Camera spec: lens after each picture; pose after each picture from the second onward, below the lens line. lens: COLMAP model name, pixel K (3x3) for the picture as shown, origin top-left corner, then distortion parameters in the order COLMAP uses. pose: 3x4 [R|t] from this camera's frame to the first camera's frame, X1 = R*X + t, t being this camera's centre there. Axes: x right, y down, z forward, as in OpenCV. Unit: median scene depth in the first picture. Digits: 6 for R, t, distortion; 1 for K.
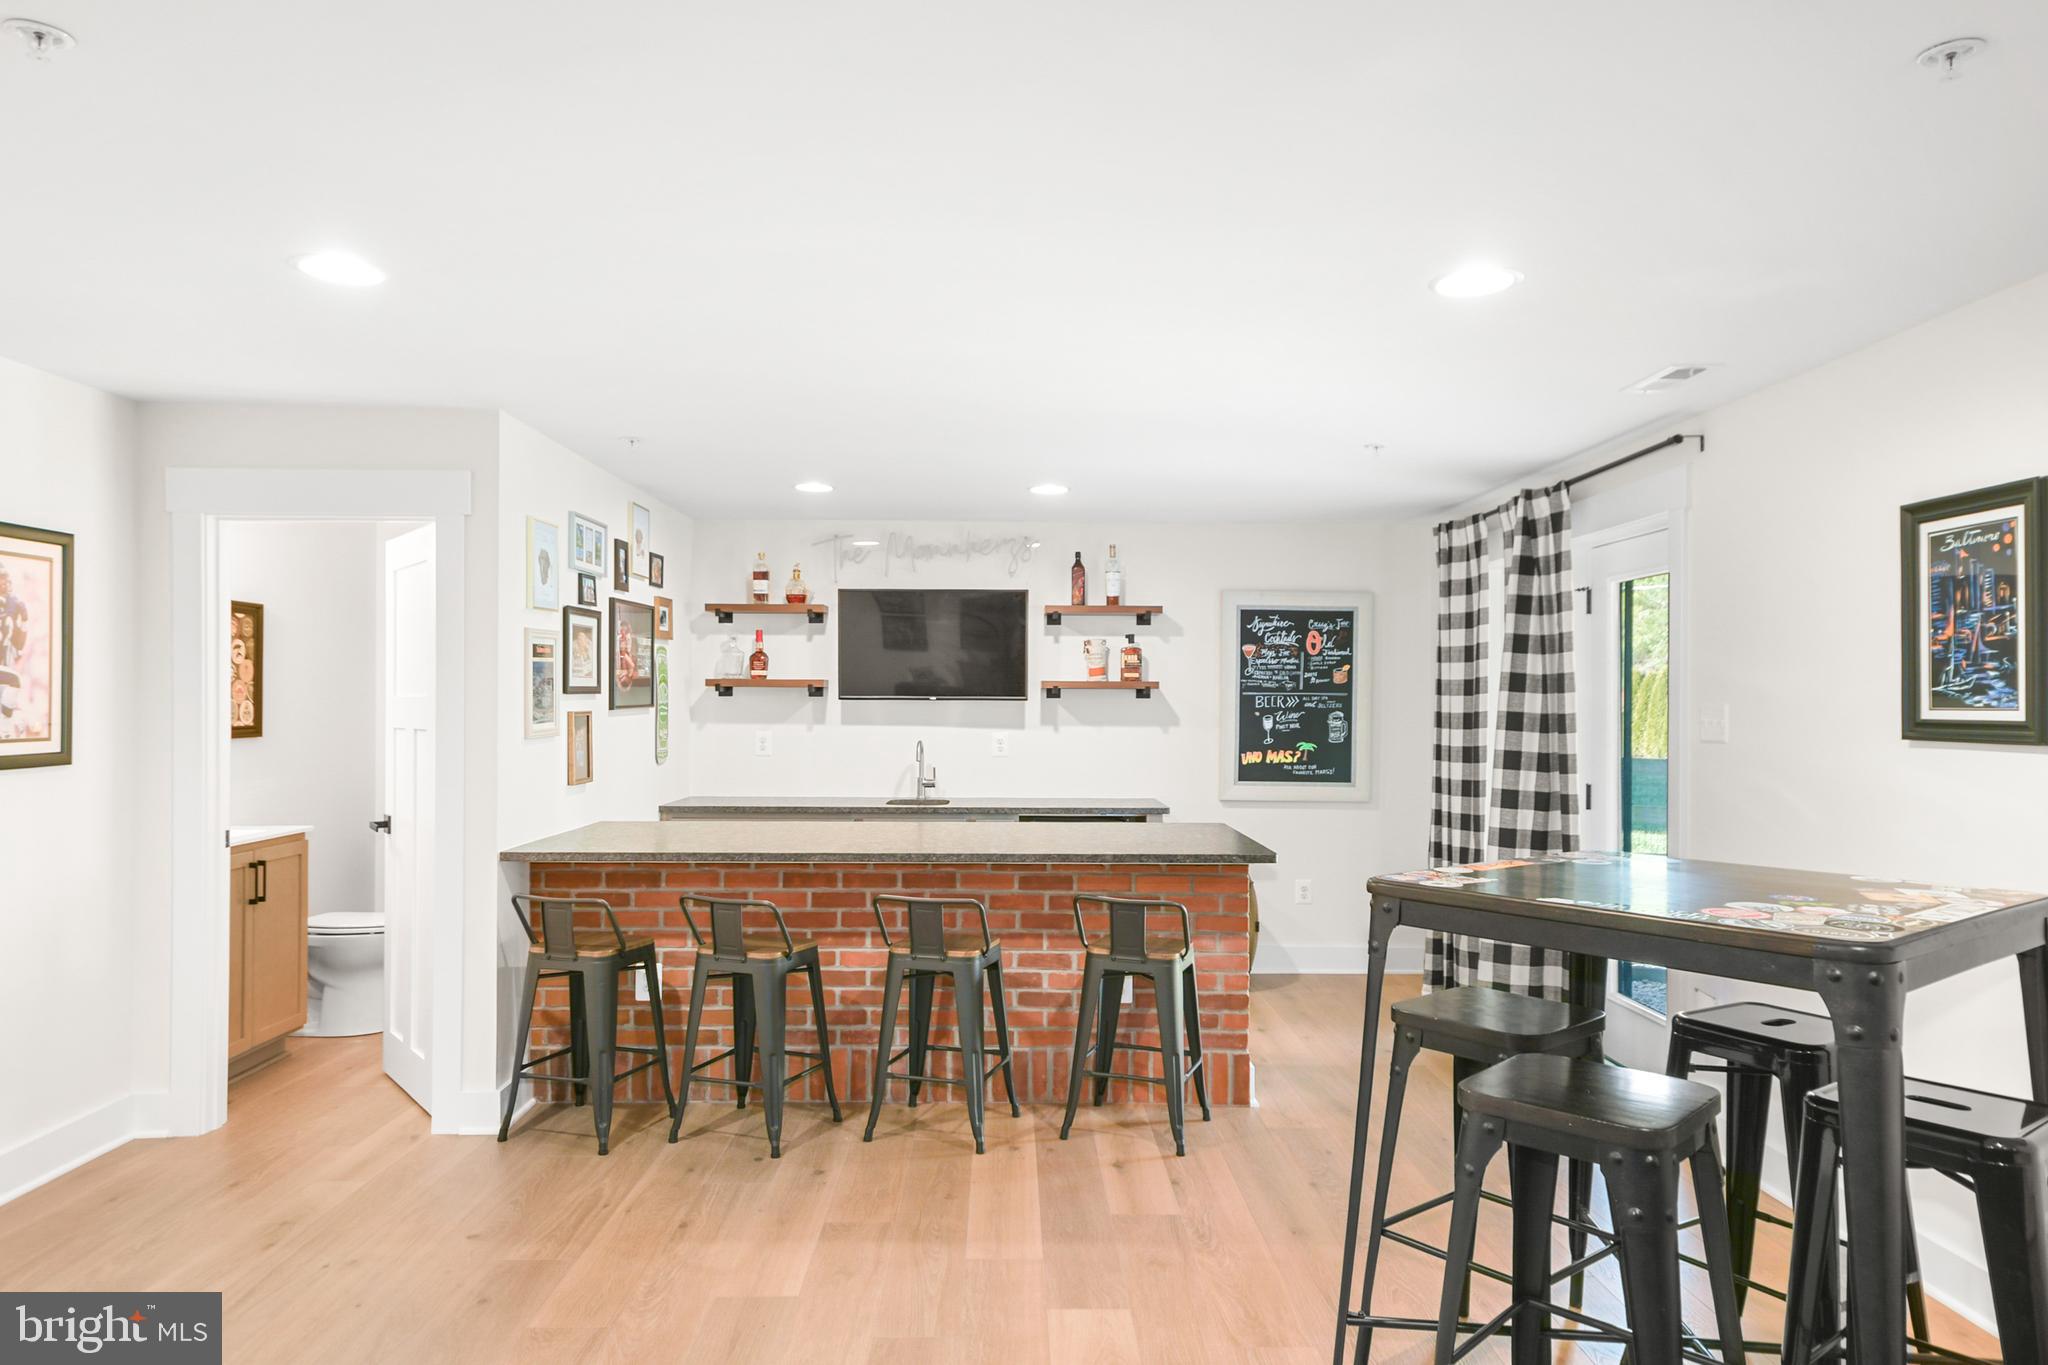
lens RADIAL K [[1311.8, 0, 1024.0], [0, 1311.8, 682.5], [0, 0, 1]] dist [0.023432, 0.003367]
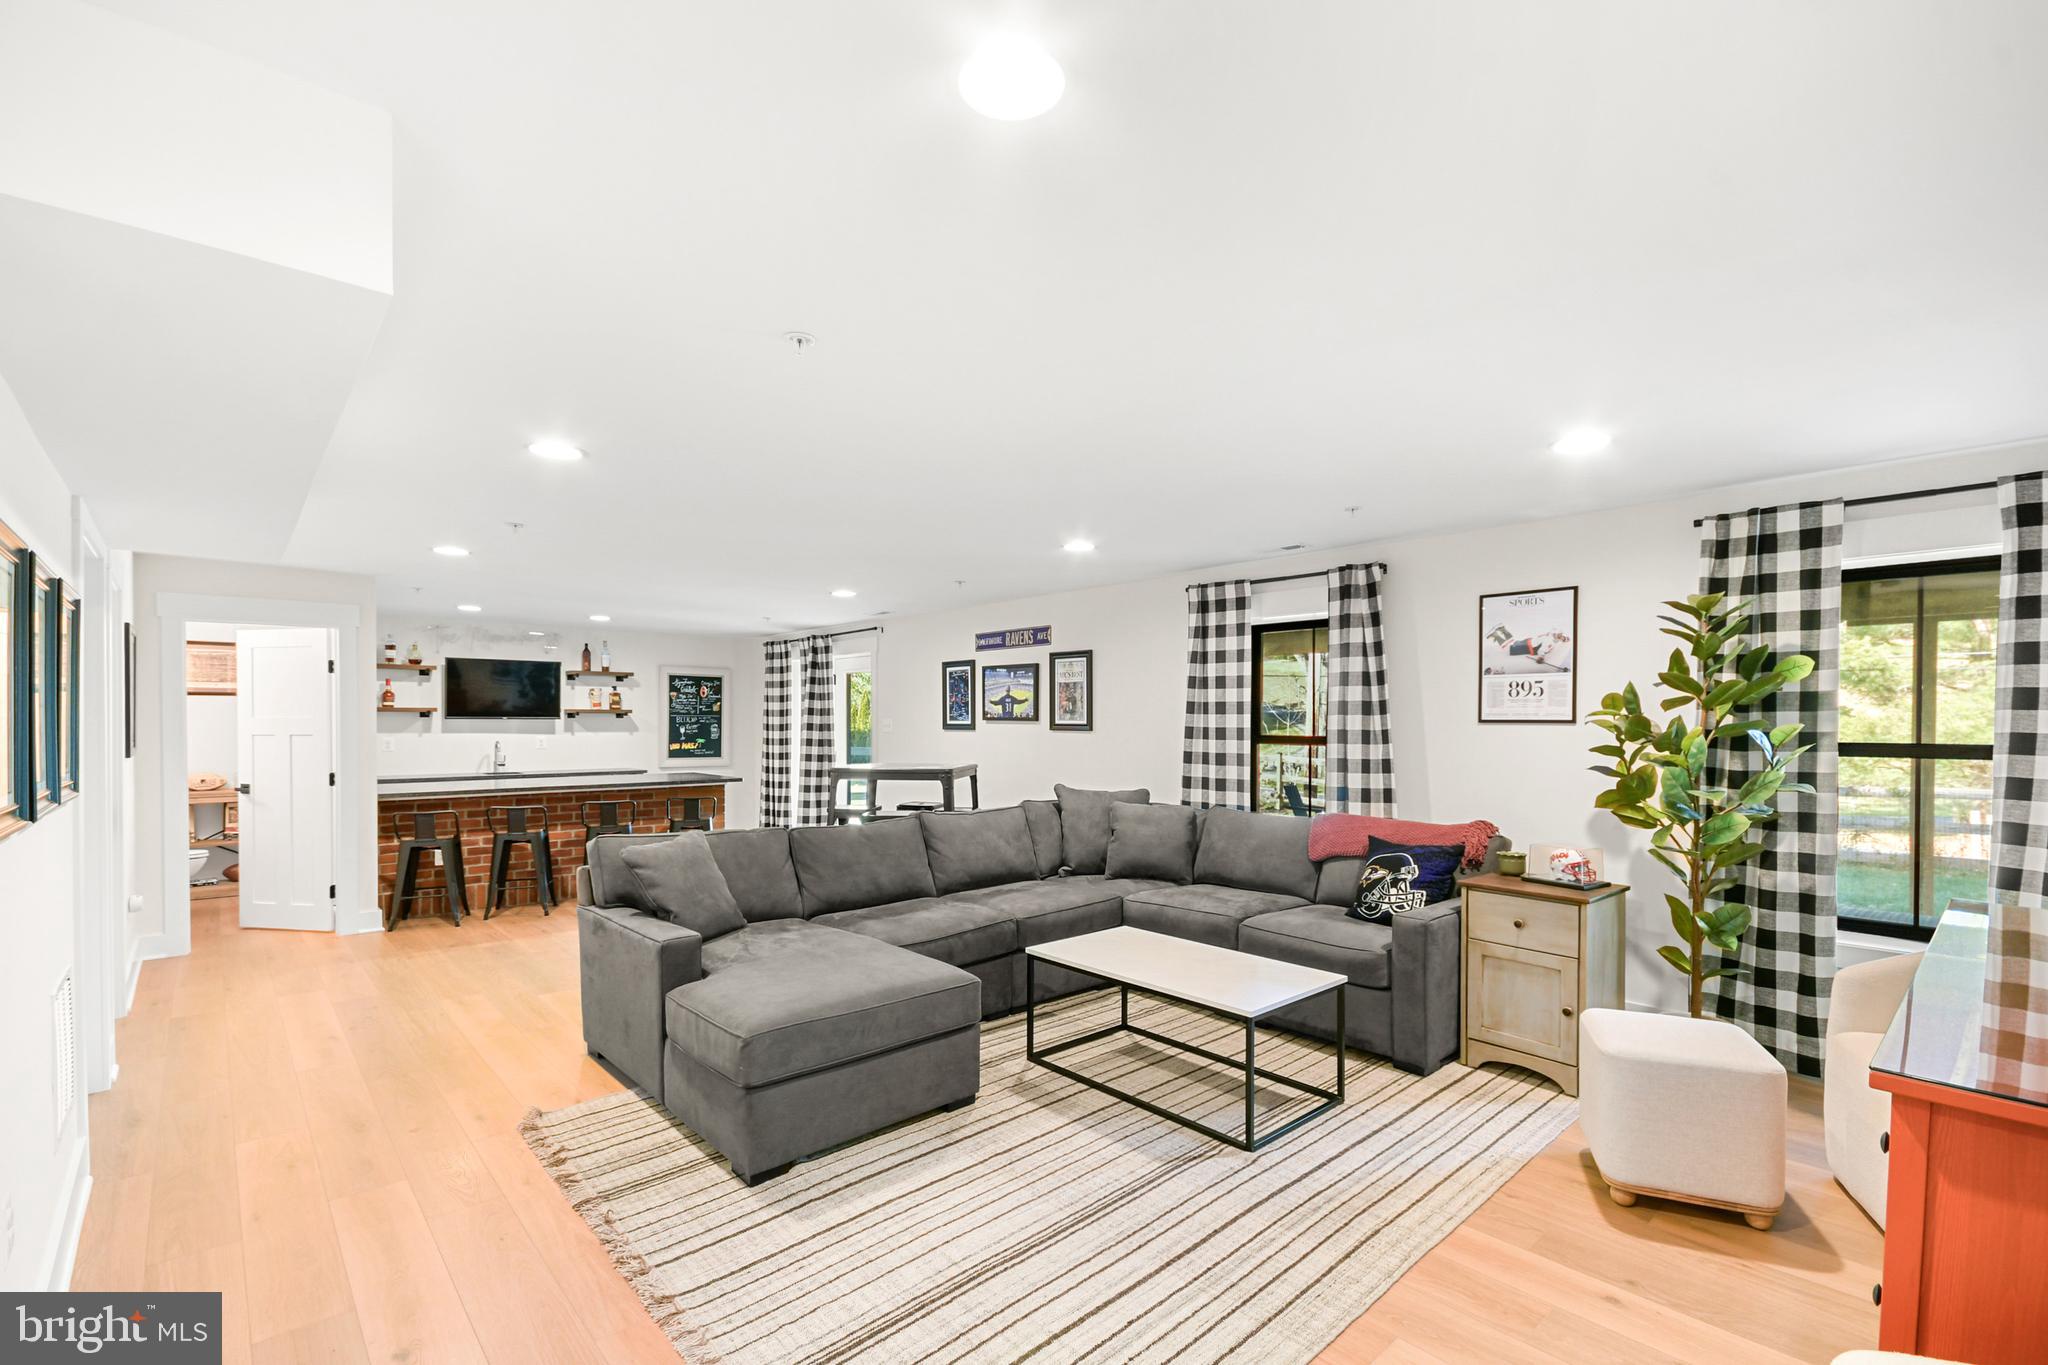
lens RADIAL K [[909.5, 0, 1014.9], [0, 909.5, 700.0], [0, 0, 1]] dist [0.009862, -0.000345]
pose [[0.759378, 0.011032, 0.650556, -0.358359], [-0.006625, 0.999936, -0.009224, -0.006622], [-0.650616, 0.002695, 0.759402, -0.448809]]
